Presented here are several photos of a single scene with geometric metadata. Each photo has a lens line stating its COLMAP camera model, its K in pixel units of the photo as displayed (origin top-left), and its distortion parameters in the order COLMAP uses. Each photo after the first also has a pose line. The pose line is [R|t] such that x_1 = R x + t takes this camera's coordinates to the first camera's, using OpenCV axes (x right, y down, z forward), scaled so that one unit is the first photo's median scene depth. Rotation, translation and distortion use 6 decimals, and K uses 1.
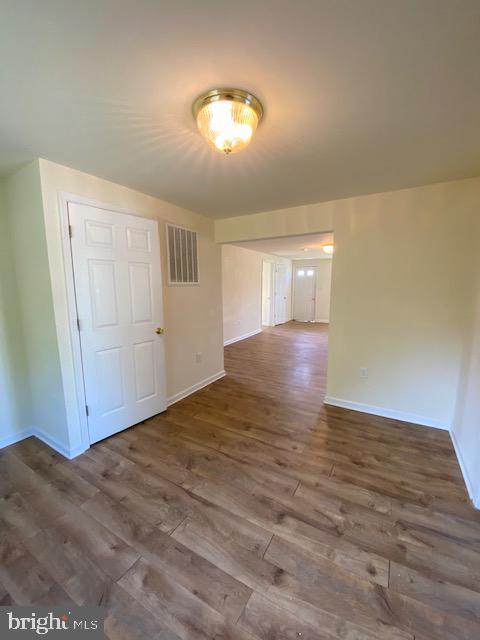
lens RADIAL K [[264.2, 0, 240.4], [0, 264.2, 320.6], [0, 0, 1]] dist [-0.001183, -0.005510]
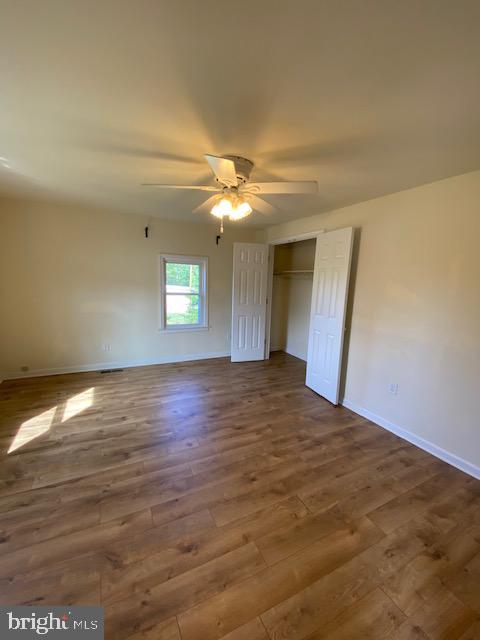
lens RADIAL K [[264.2, 0, 239.5], [0, 264.2, 320.5], [0, 0, 1]] dist [-0.001183, -0.005510]
pose [[0.540696, -0.103767, 0.834793, -0.482479], [0.085332, 0.994010, 0.068288, -0.033799], [-0.836879, 0.034311, 0.546312, 0.293137]]
